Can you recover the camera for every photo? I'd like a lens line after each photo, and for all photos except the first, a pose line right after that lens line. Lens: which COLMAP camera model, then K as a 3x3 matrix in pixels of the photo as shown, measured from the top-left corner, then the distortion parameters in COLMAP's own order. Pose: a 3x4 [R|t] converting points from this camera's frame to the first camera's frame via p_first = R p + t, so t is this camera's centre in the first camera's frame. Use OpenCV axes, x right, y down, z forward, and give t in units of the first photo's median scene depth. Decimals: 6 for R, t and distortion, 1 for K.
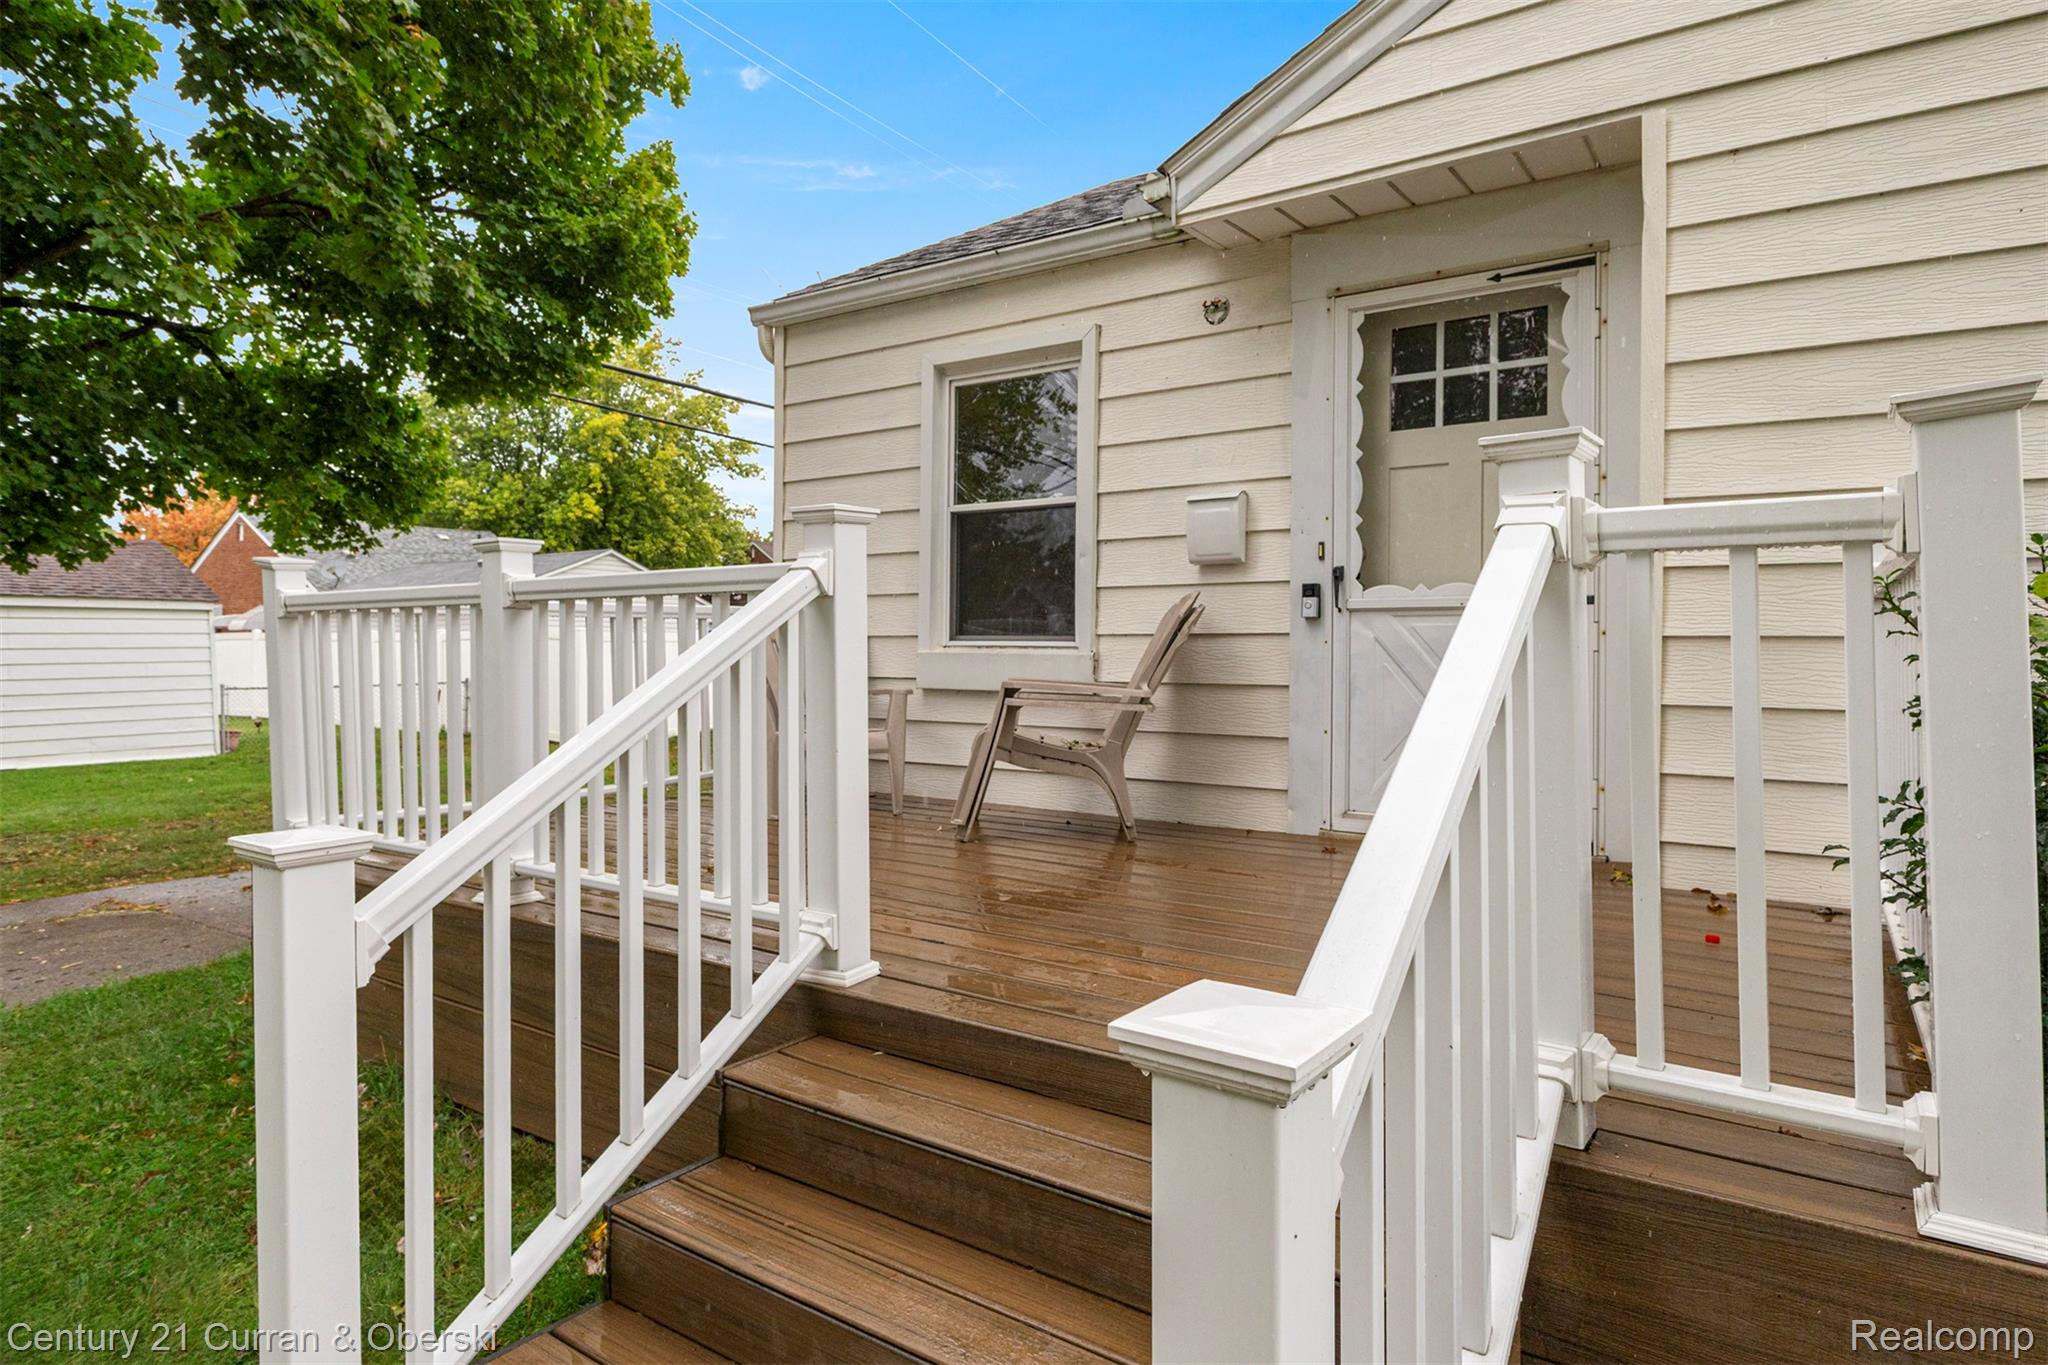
lens RADIAL K [[1186.6, 0, 1003.6], [0, 1186.6, 642.9], [0, 0, 1]] dist [-0.002421, 0.000276]
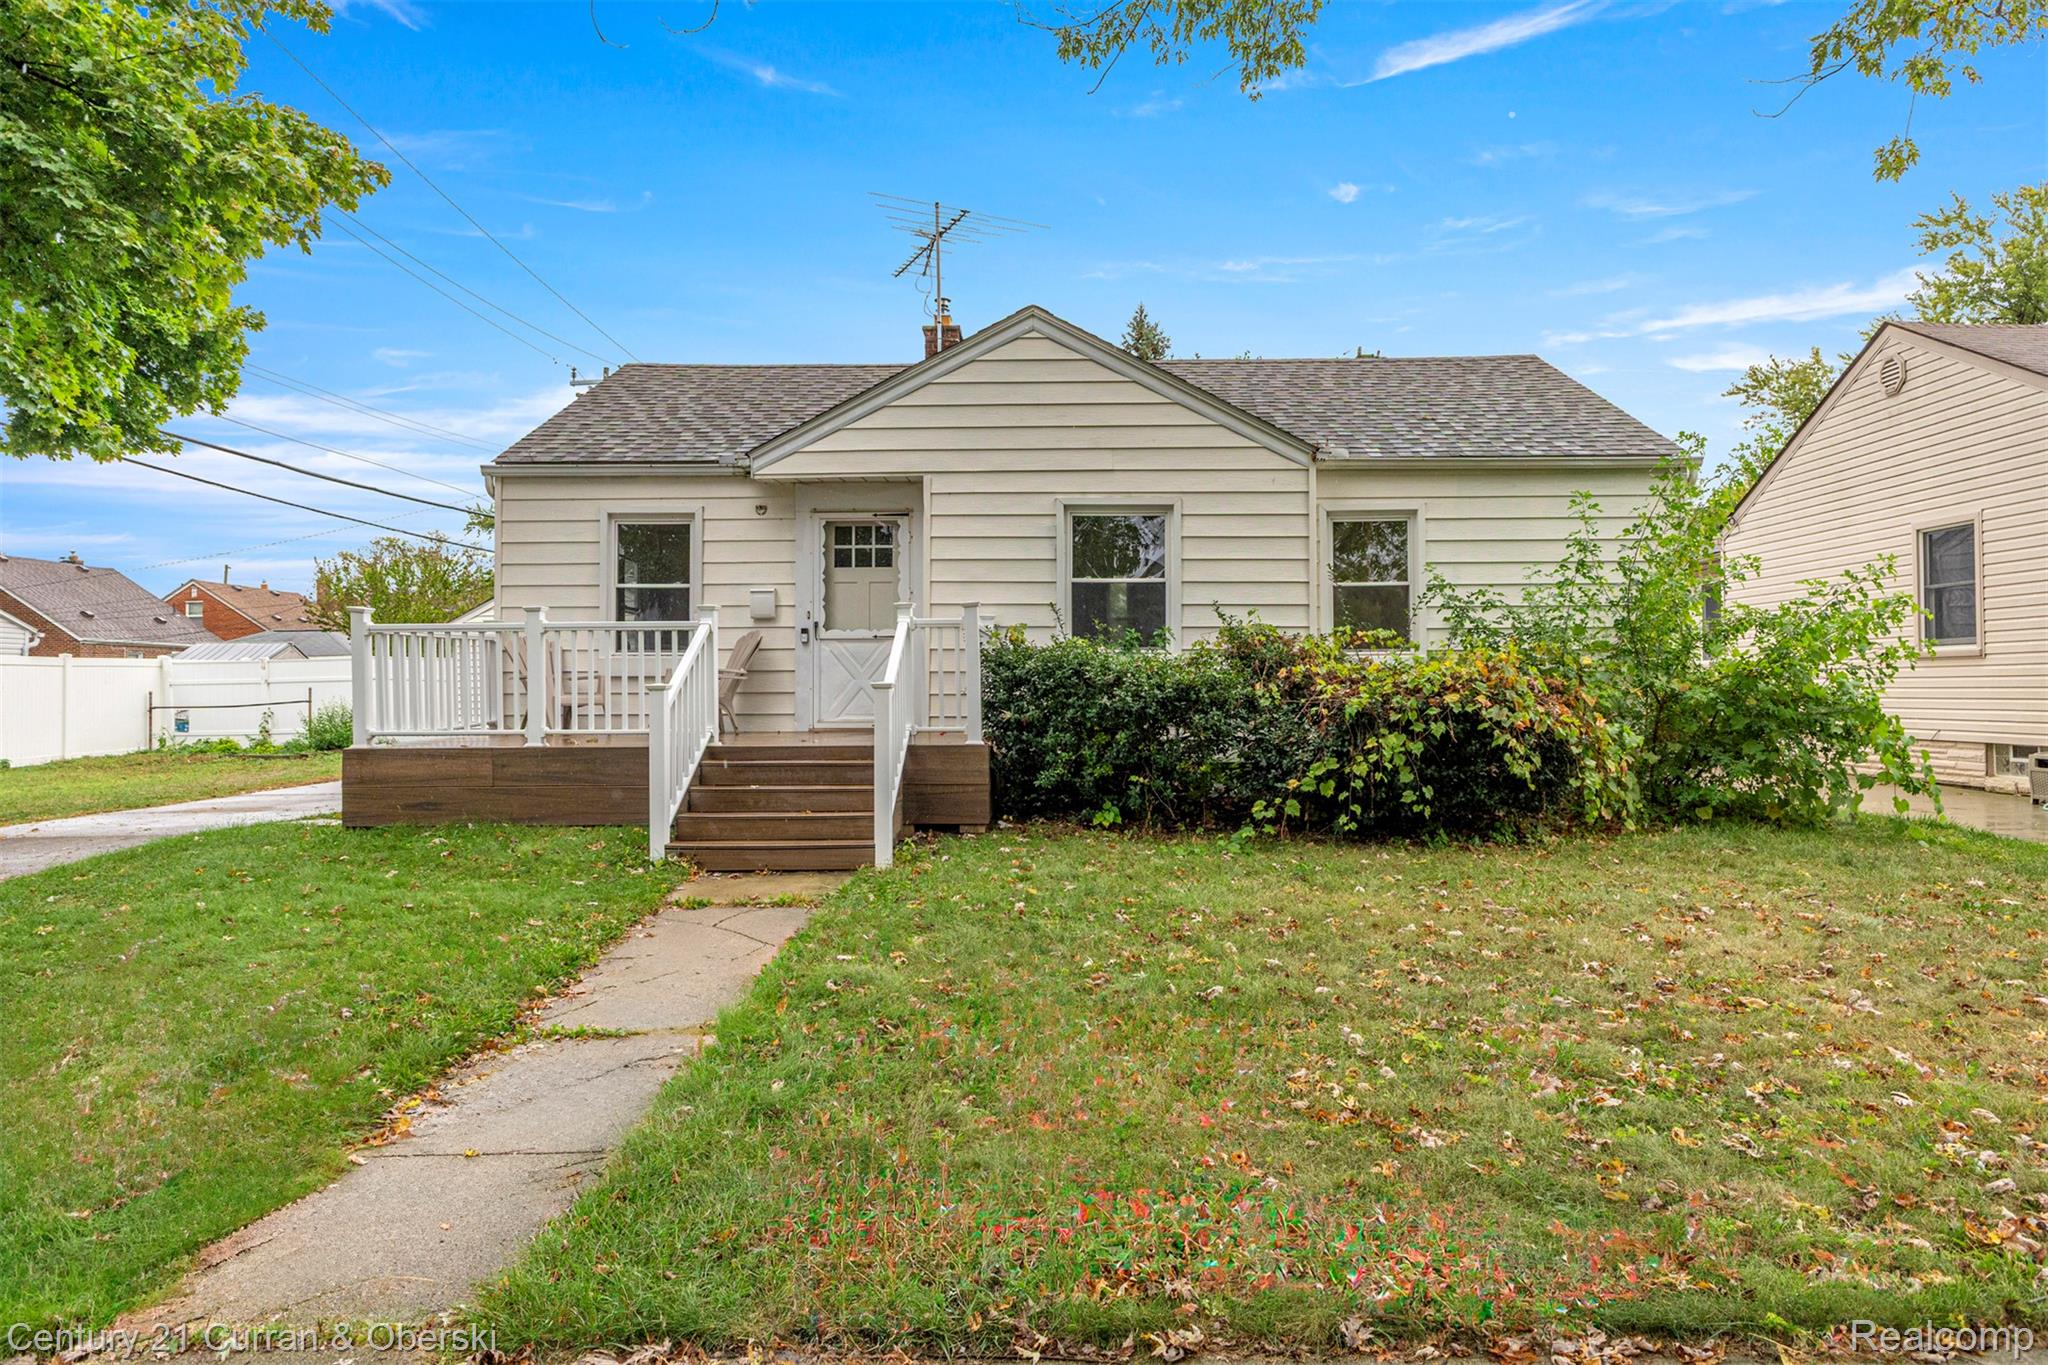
lens RADIAL K [[1248.8, 0, 1034.2], [0, 1248.8, 686.2], [0, 0, 1]] dist [-0.004439, -0.001461]
pose [[0.838605, -0.005804, 0.544709, -0.753798], [0.001641, 0.999966, 0.008130, 0.049468], [-0.544737, -0.005924, 0.838586, -1.430608]]
